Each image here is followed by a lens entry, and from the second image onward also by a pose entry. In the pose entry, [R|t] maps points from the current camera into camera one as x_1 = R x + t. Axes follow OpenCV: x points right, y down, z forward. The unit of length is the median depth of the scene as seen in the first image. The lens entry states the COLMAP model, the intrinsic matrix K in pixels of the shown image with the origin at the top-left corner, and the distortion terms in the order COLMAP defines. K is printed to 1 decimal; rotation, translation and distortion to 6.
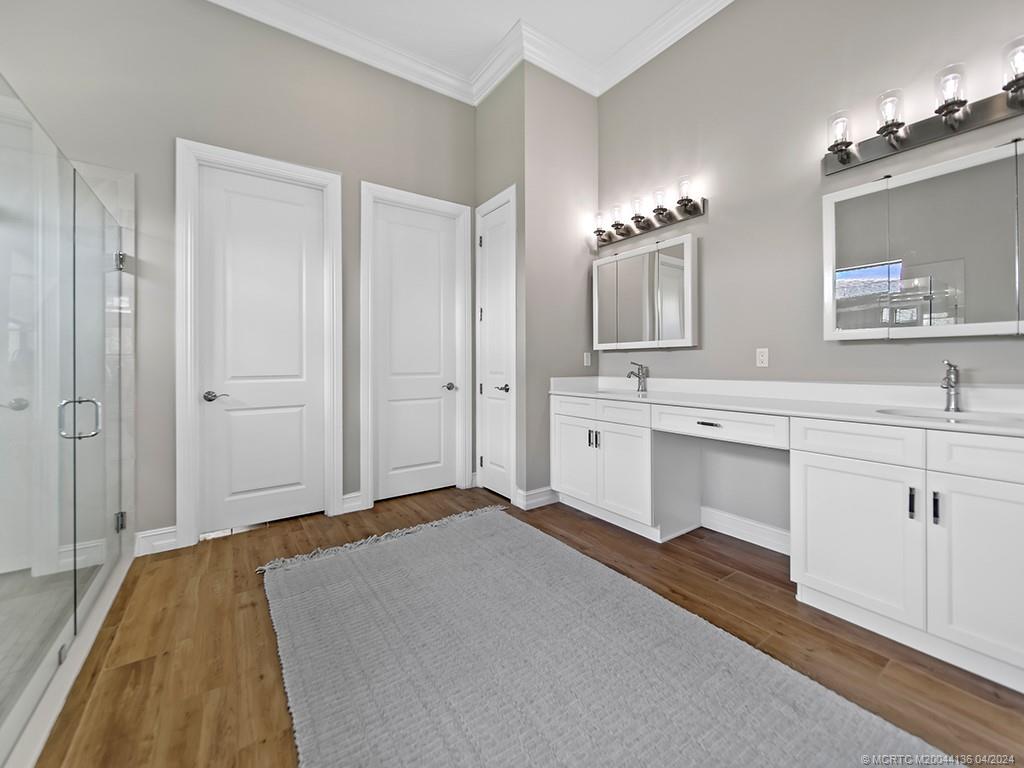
lens RADIAL K [[400.8, 0, 512.4], [0, 400.8, 363.7], [0, 0, 1]] dist [-0.001782, -0.000337]
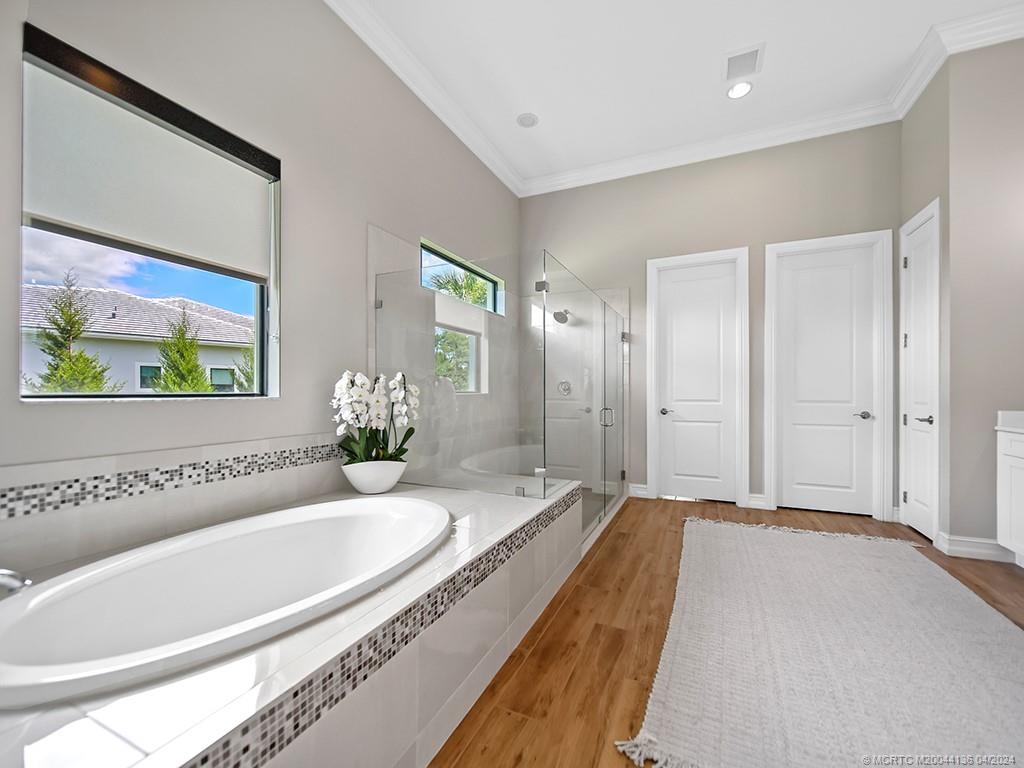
lens RADIAL K [[400.8, 0, 510.3], [0, 400.8, 387.9], [0, 0, 1]] dist [-0.001782, -0.000337]
pose [[0.473280, -0.000752, -0.880912, 0.360597], [-0.001165, 0.999998, -0.001479, -0.010940], [0.880911, 0.001726, 0.473278, -0.301737]]
